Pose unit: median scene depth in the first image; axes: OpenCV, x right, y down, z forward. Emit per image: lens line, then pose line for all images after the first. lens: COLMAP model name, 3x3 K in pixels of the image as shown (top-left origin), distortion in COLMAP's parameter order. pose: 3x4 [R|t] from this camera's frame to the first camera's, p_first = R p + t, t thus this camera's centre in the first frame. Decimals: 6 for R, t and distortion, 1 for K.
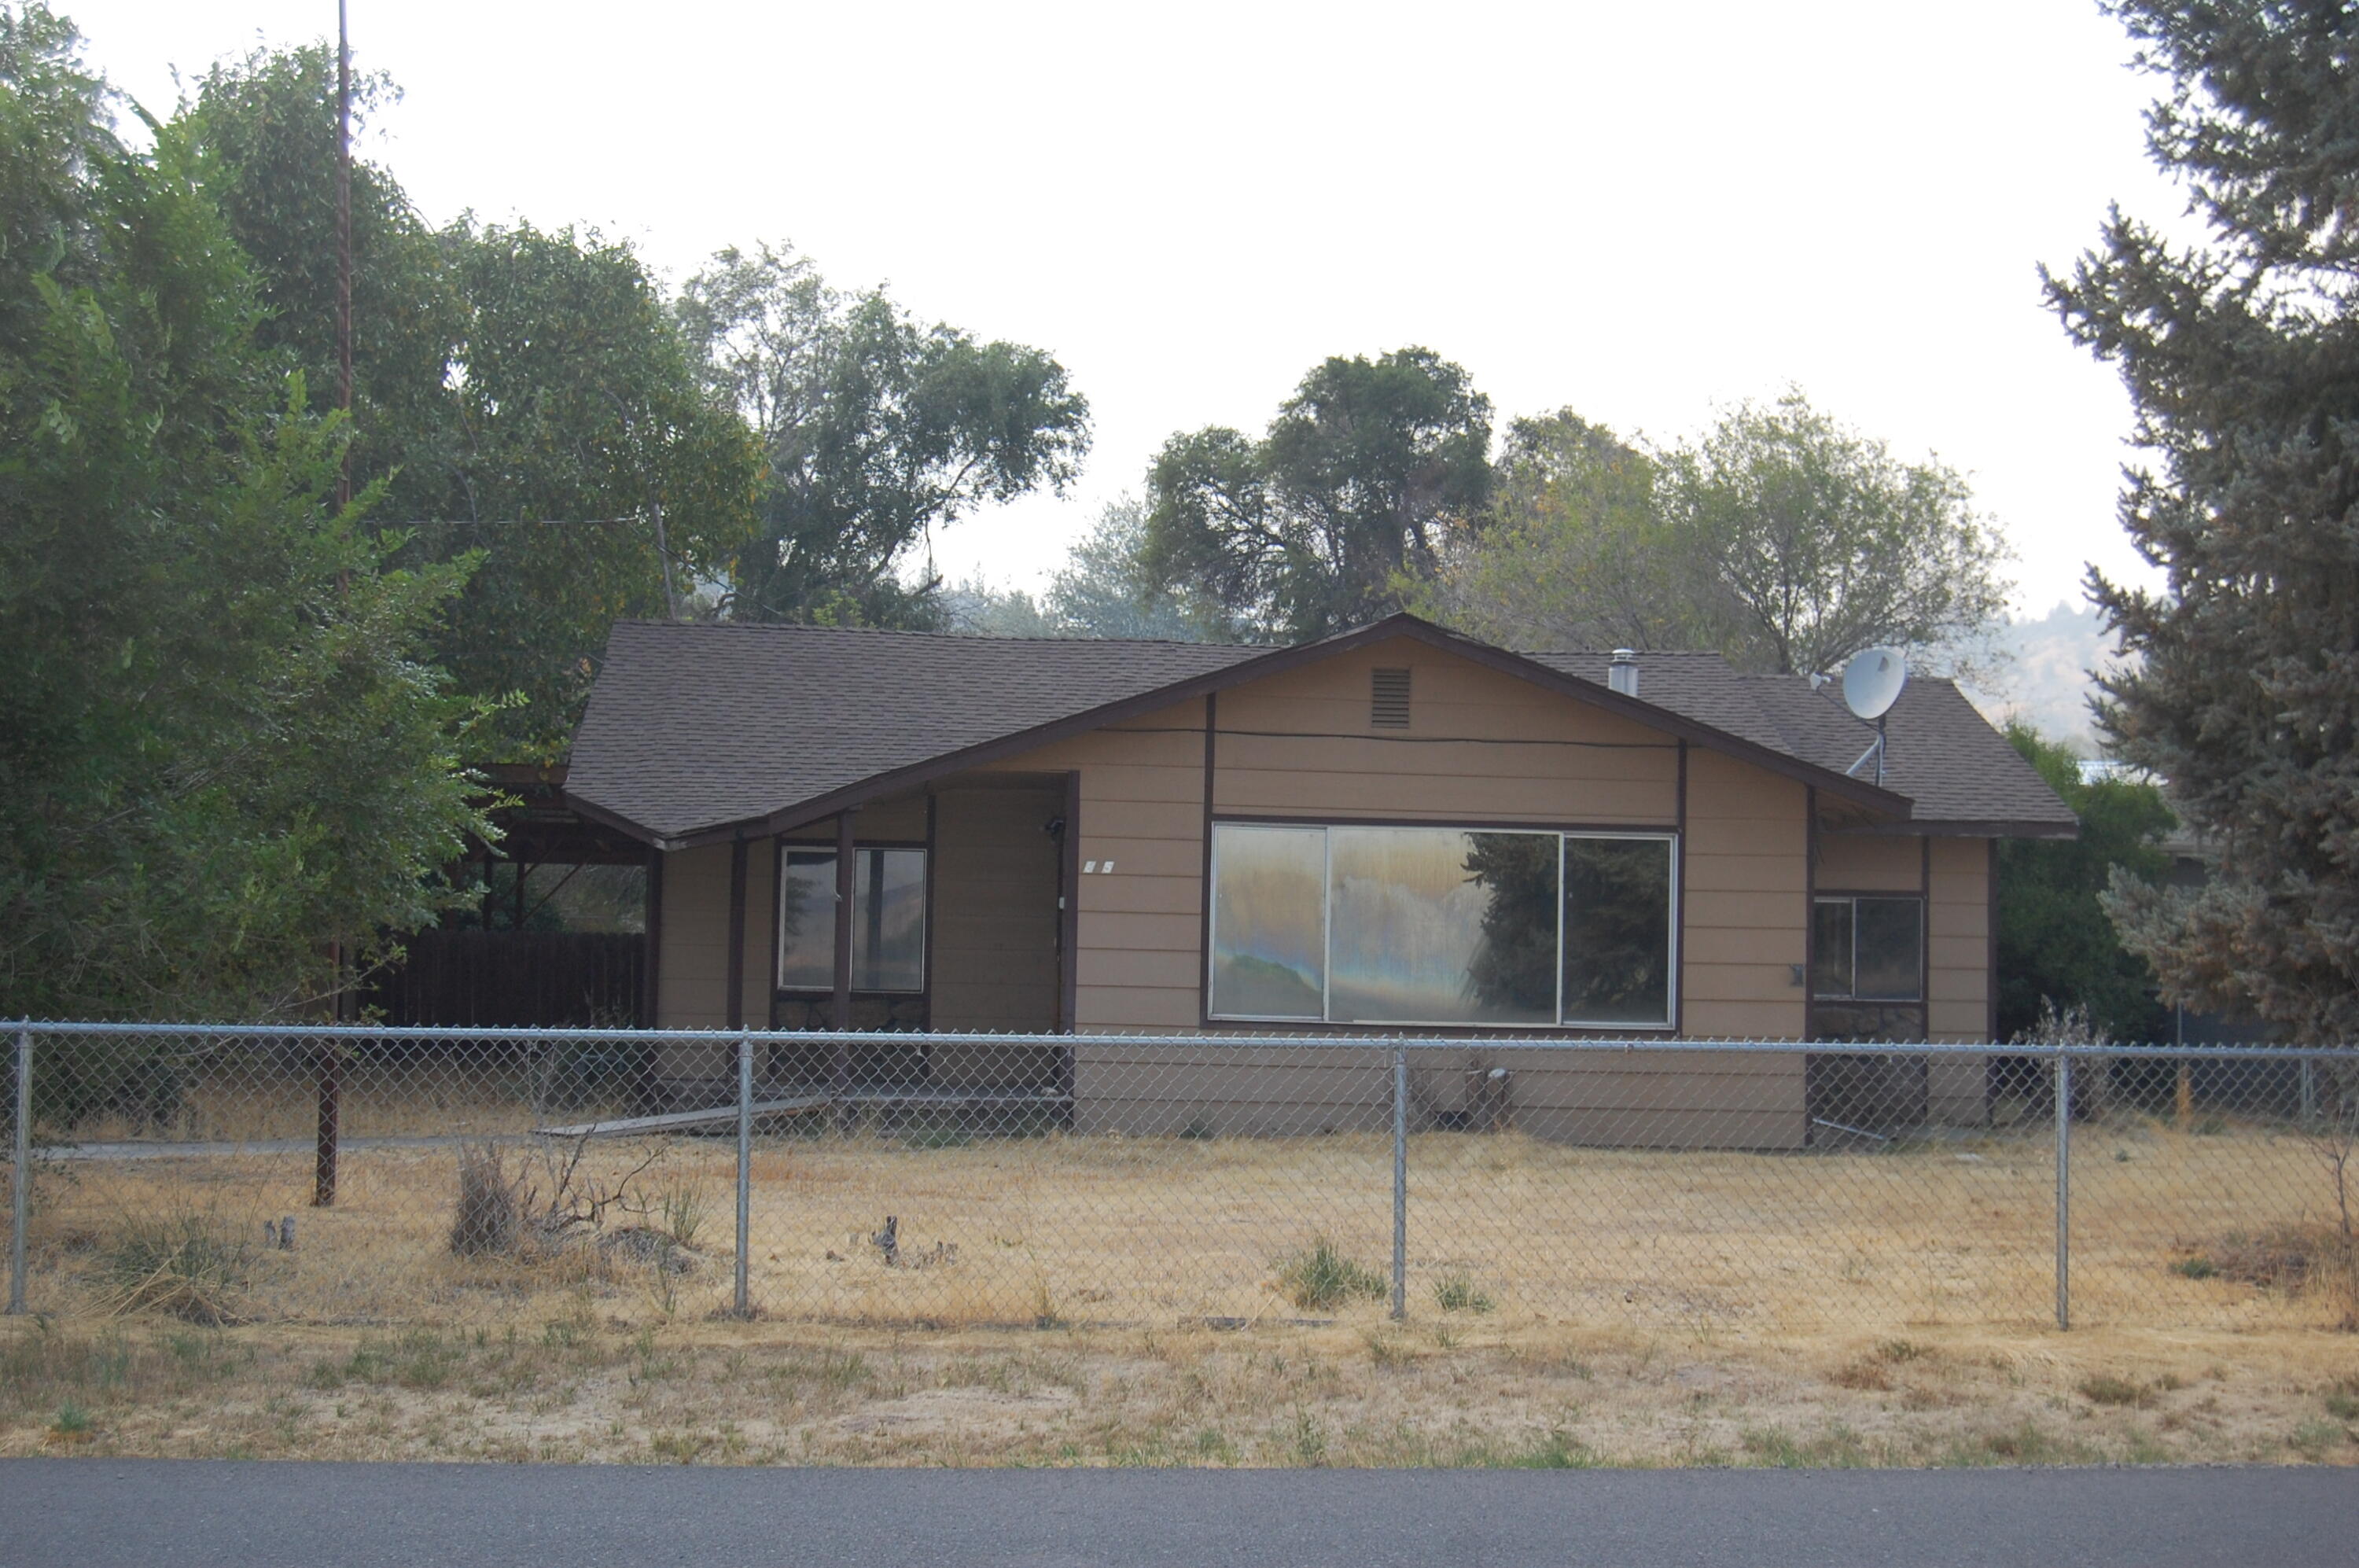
lens RADIAL K [[3350.9, 0, 1179.5], [0, 3350.9, 784.0], [0, 0, 1]] dist [-0.033028, -0.011339]
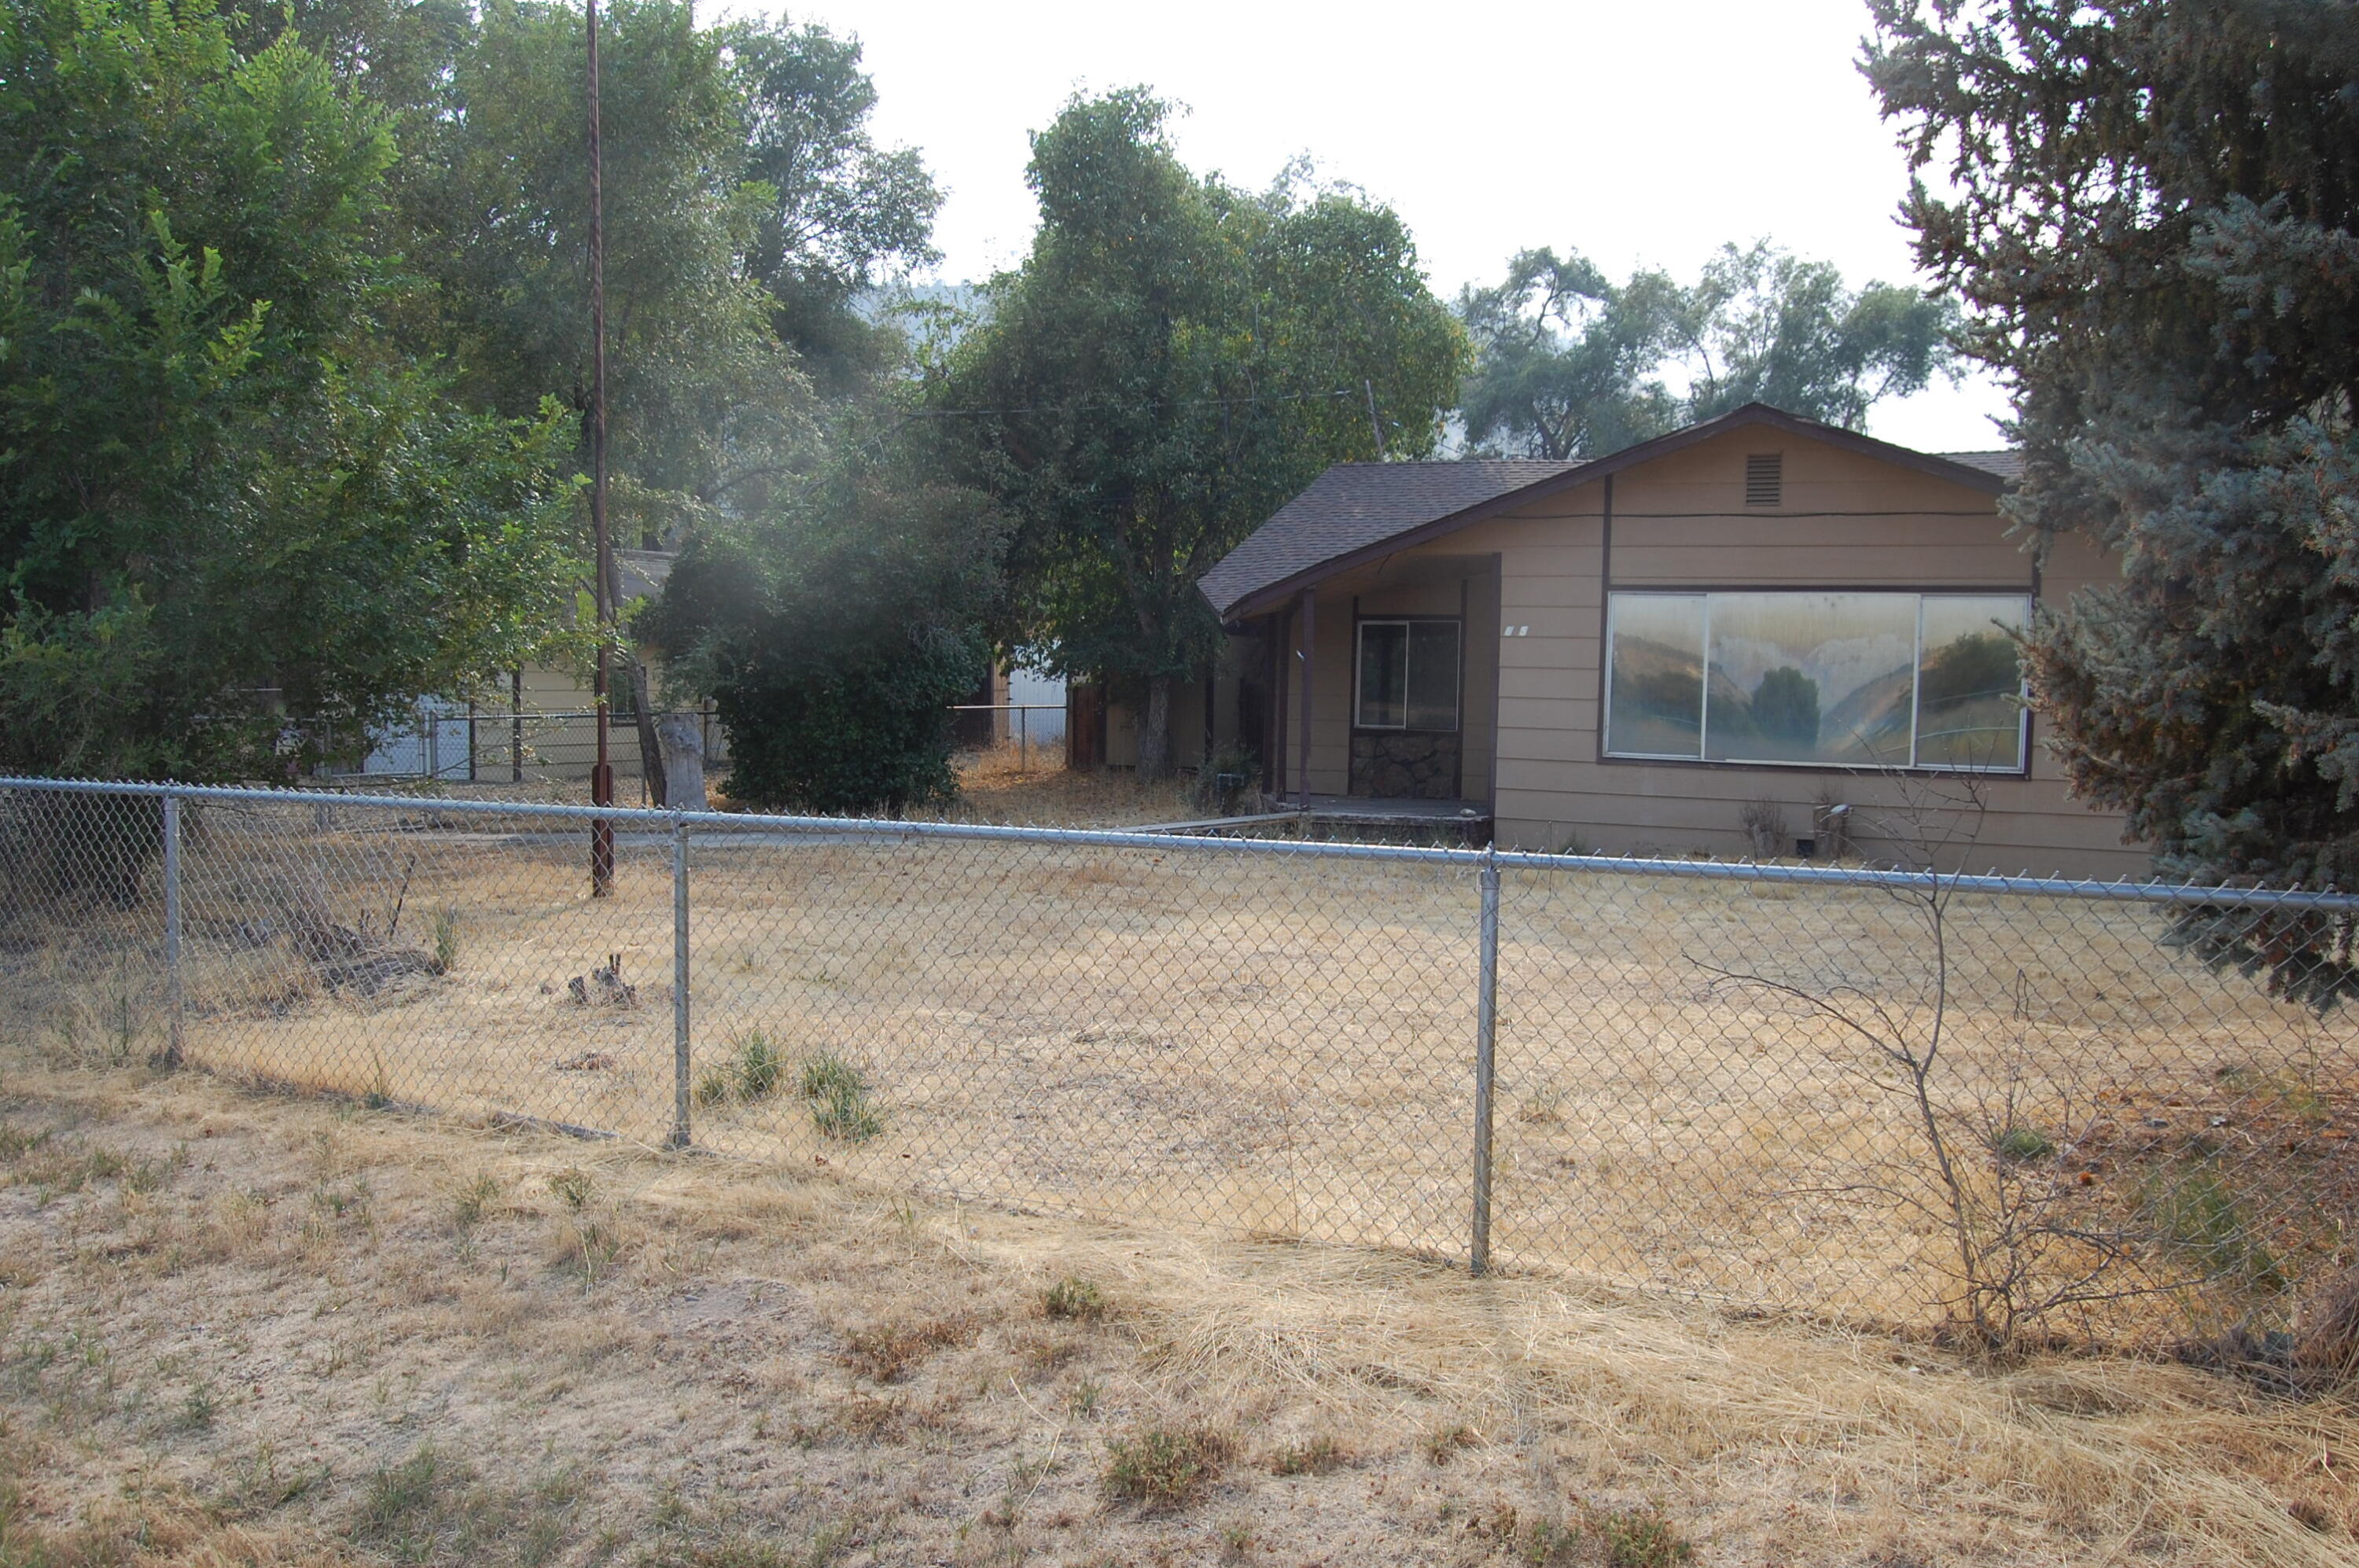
lens RADIAL K [[1848.9, 0, 1192.2], [0, 1848.9, 800.6], [0, 0, 1]] dist [-0.094154, 0.038440]
pose [[0.864474, 0.028883, -0.501847, 0.206974], [0.024157, 0.994807, 0.098867, 0.016598], [0.502097, -0.097591, 0.859287, 0.346646]]
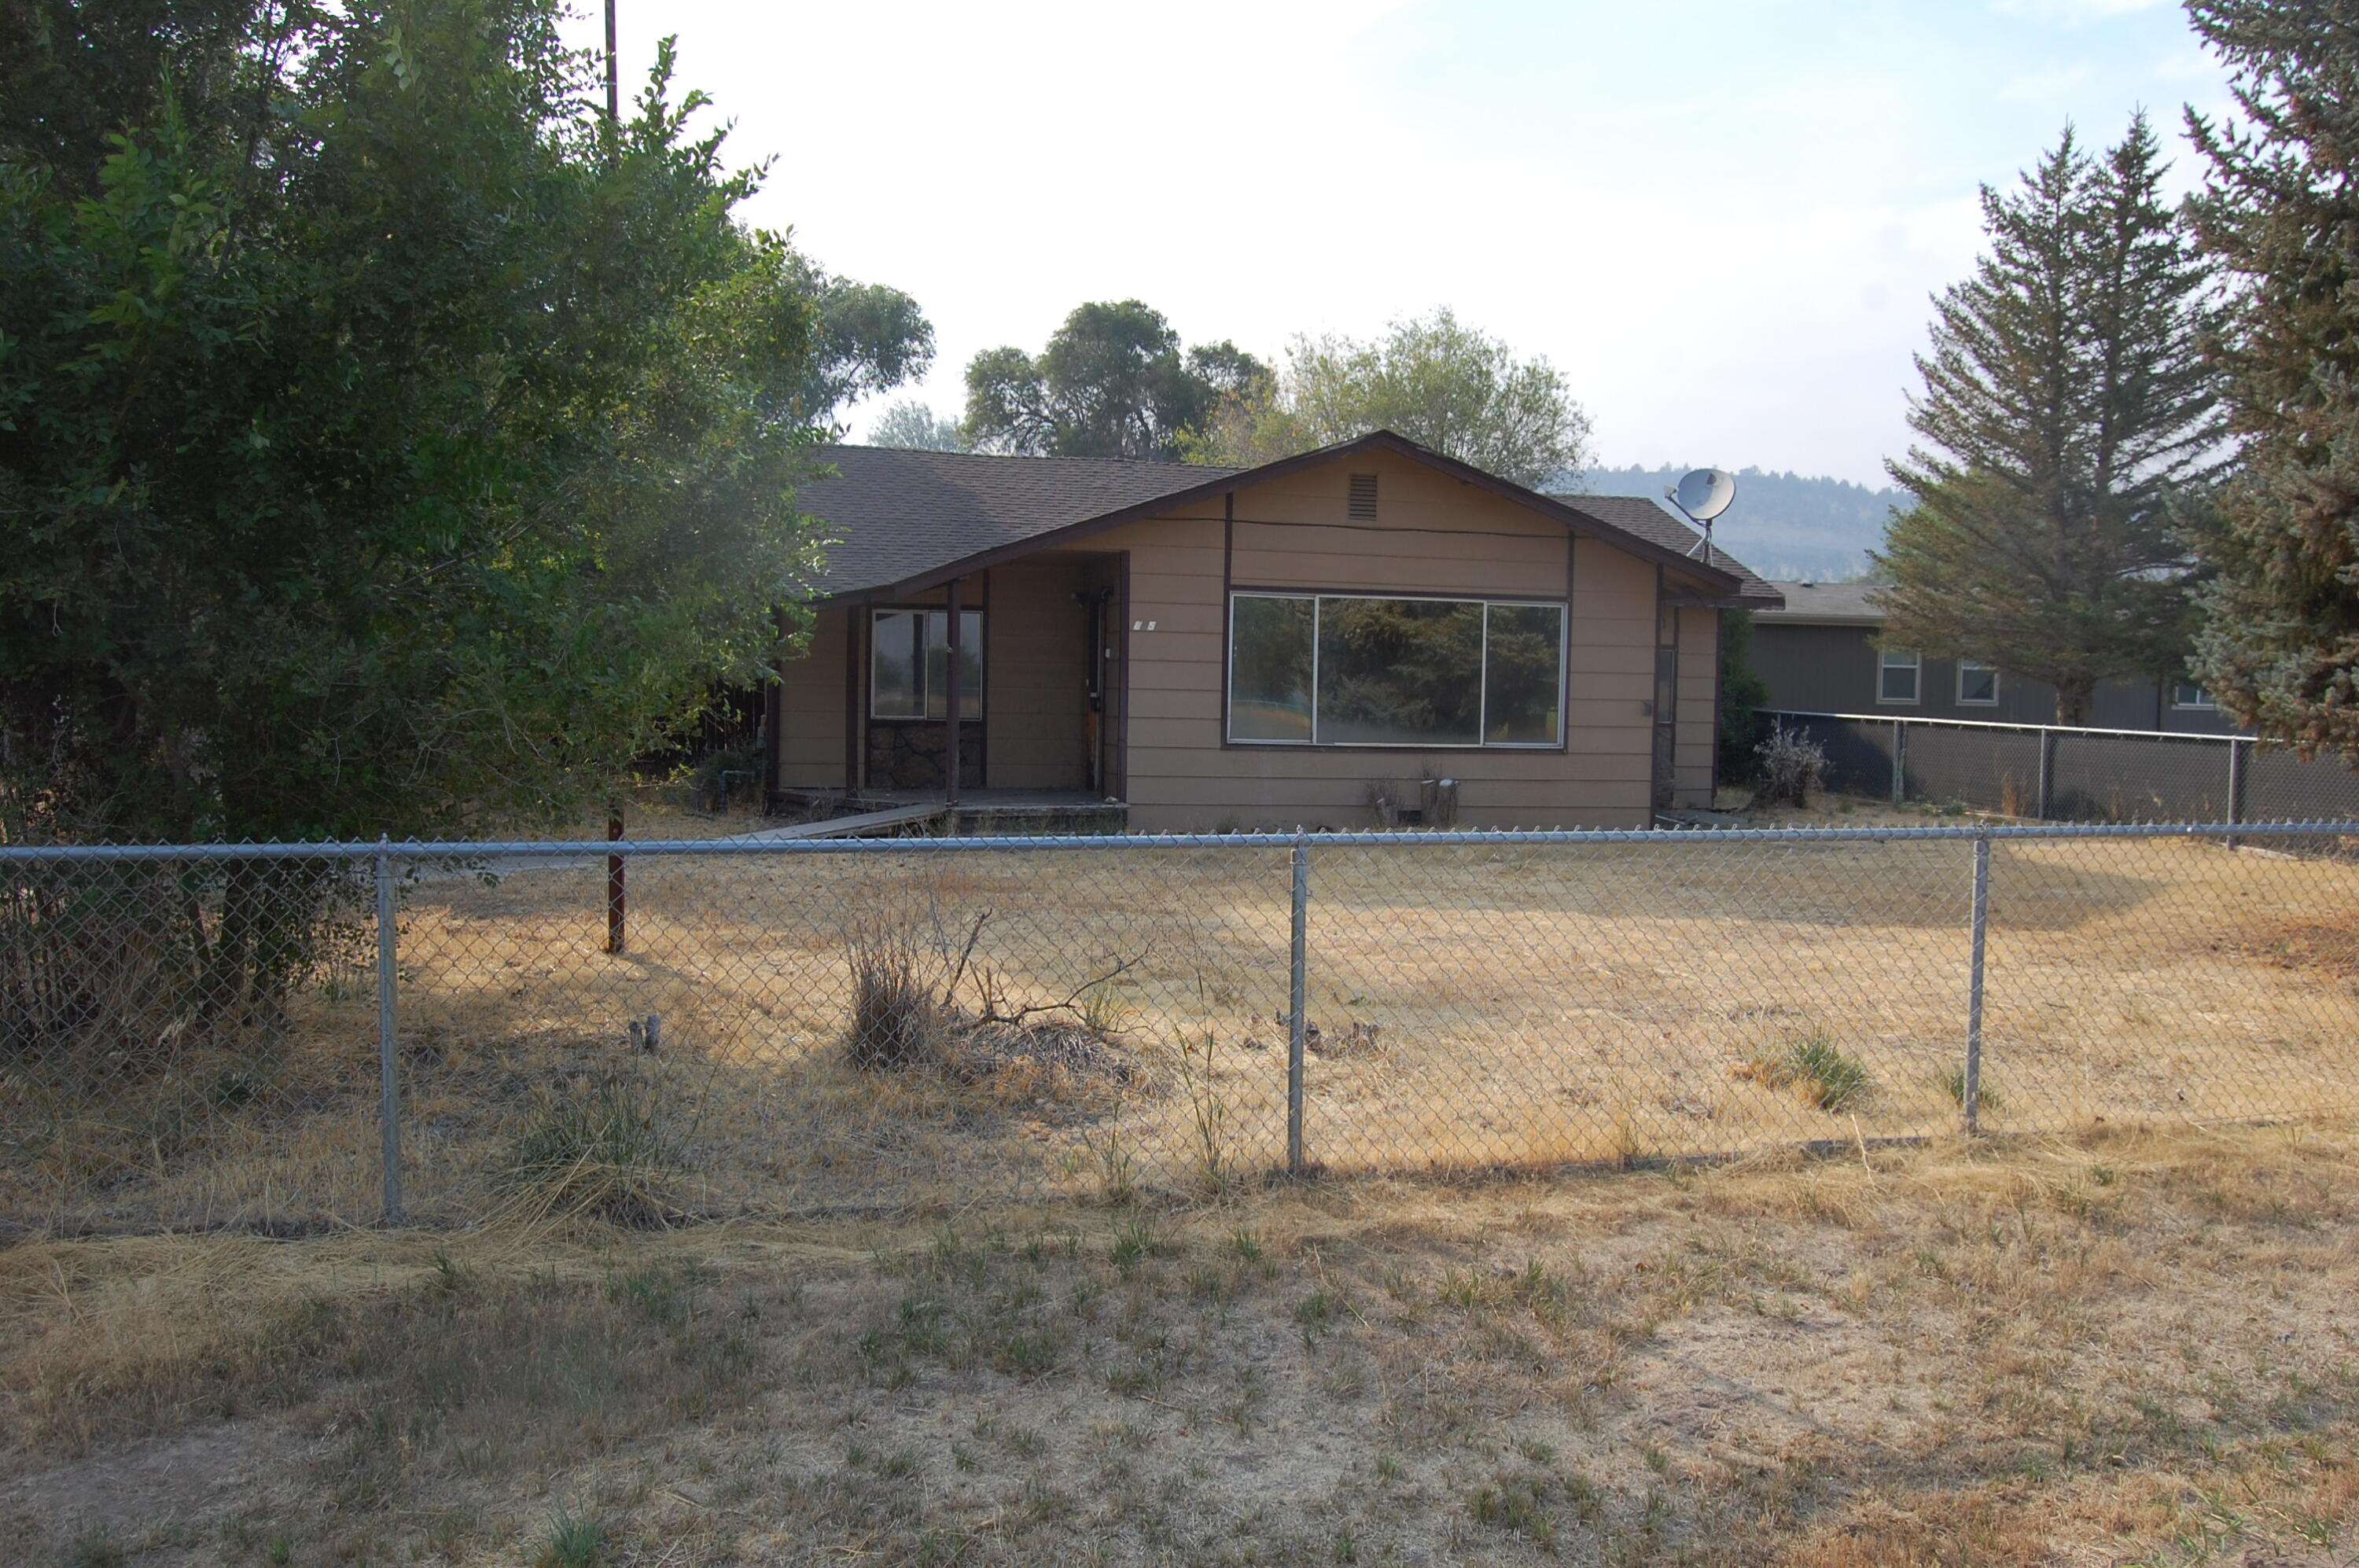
lens RADIAL K [[1848.9, 0, 1192.2], [0, 1848.9, 800.6], [0, 0, 1]] dist [-0.094154, 0.038440]
pose [[0.987829, -0.010771, 0.155170, -0.113700], [-0.008020, 0.992745, 0.119968, 0.006037], [-0.155337, -0.119752, 0.980576, 0.284047]]
